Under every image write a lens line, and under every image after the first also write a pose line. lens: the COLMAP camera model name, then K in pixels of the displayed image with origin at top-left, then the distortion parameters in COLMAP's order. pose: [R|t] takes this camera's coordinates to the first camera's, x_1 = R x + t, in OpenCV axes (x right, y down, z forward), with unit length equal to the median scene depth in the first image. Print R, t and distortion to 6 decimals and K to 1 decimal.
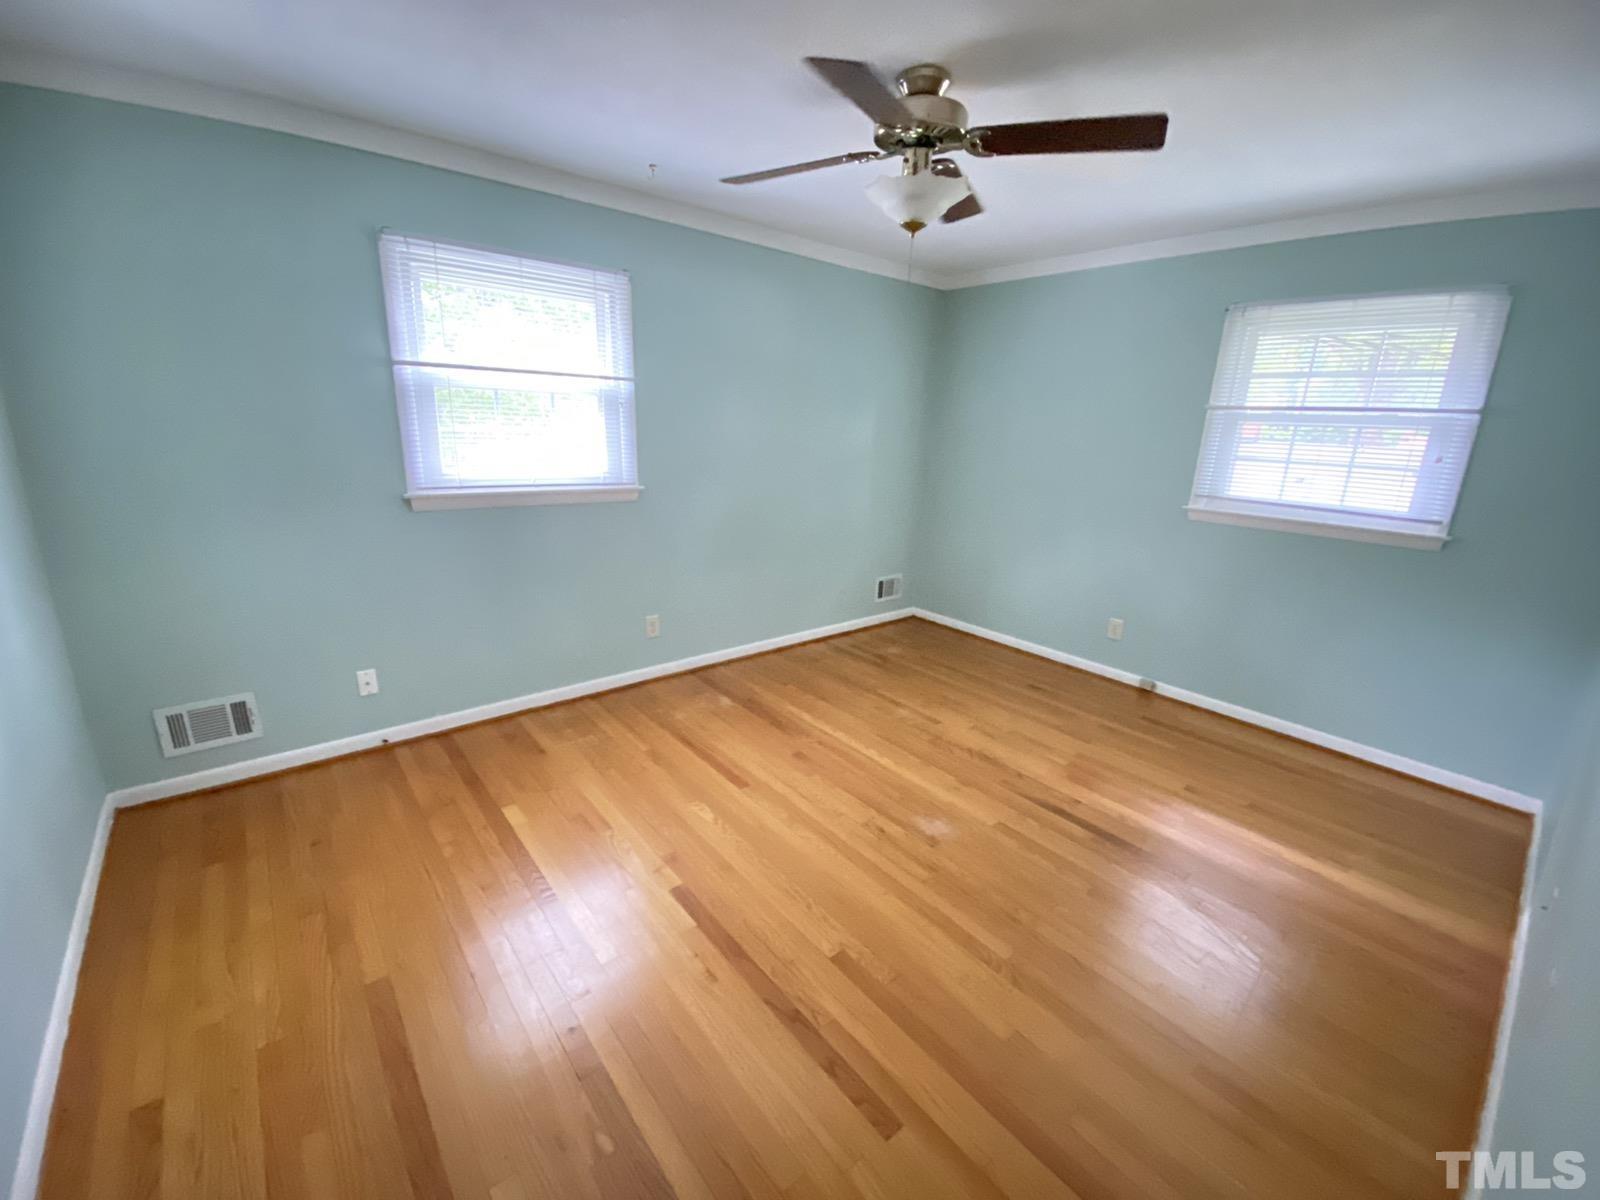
lens RADIAL K [[662.9, 0, 800.0], [0, 662.9, 600.0], [0, 0, 1]] dist [0.000304, -0.000090]
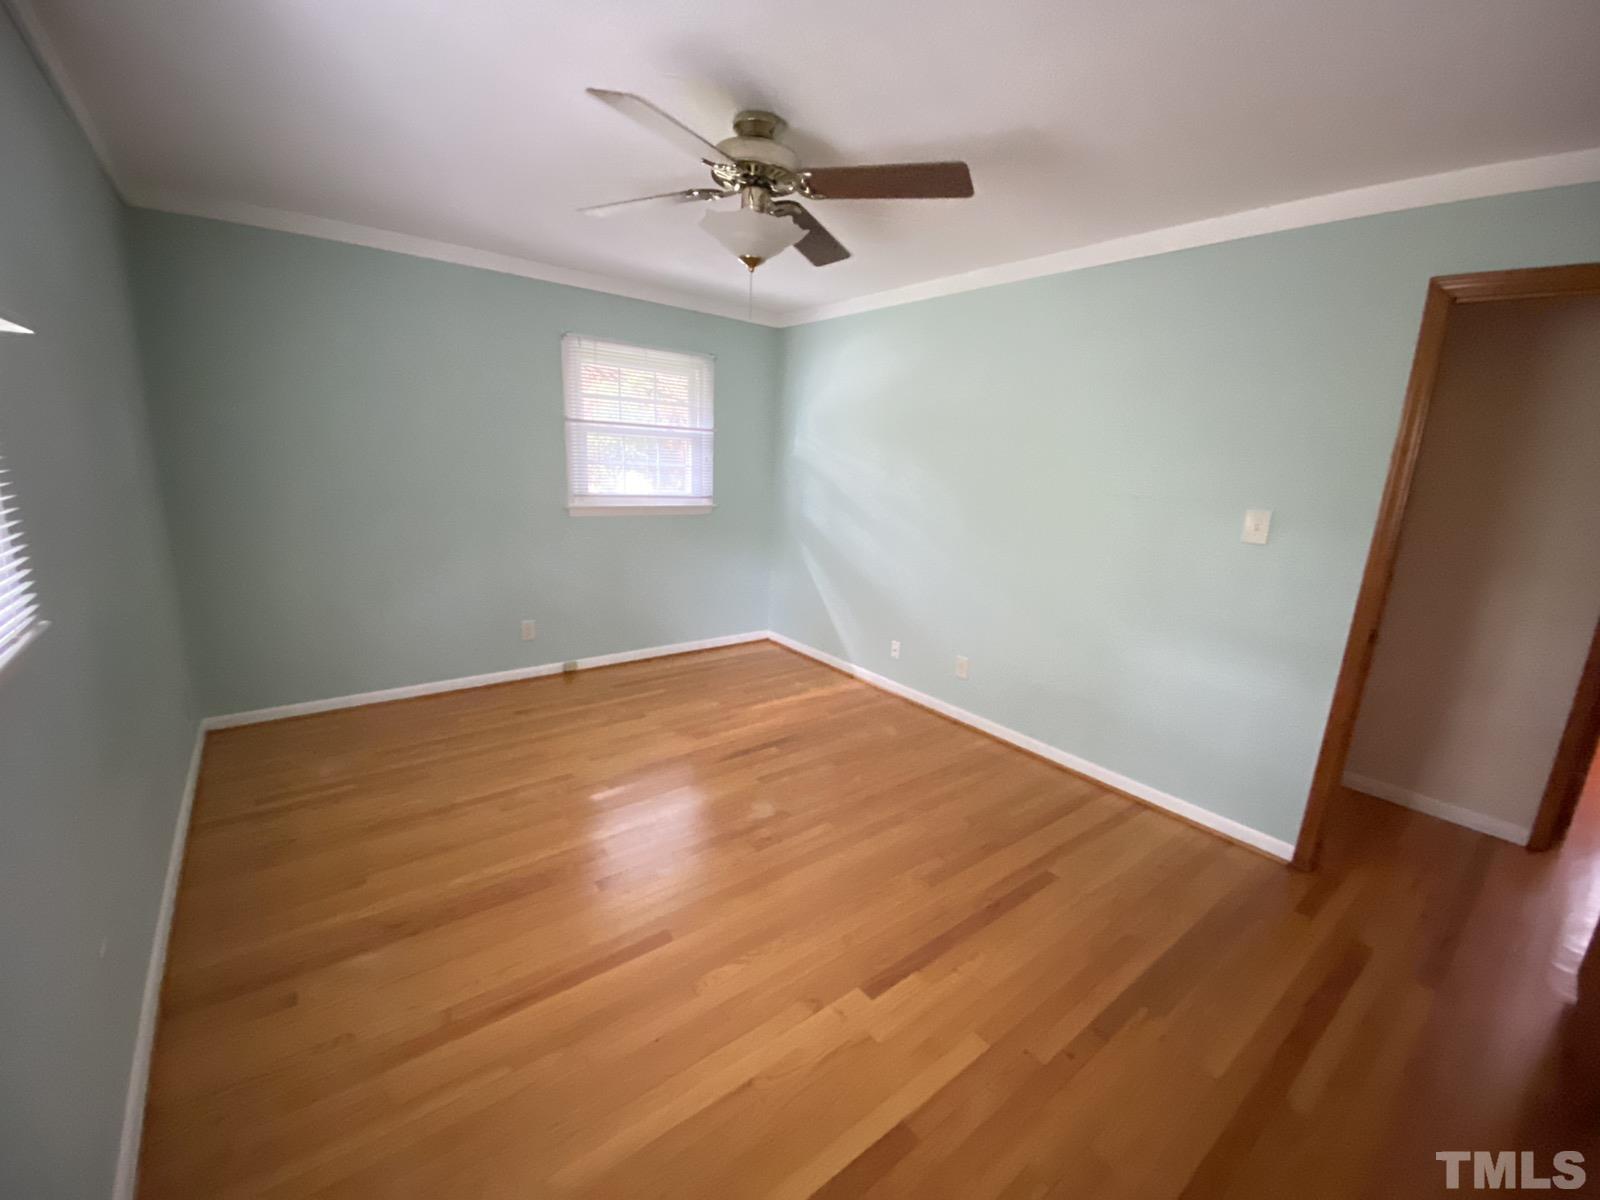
lens RADIAL K [[645.9, 0, 800.0], [0, 645.9, 600.0], [0, 0, 1]] dist [-0.000161, -0.000158]
pose [[0.017641, -0.256649, 0.966344, -0.640498], [0.219627, 0.943883, 0.246674, -0.208567], [-0.975424, 0.207884, 0.073018, 0.666880]]
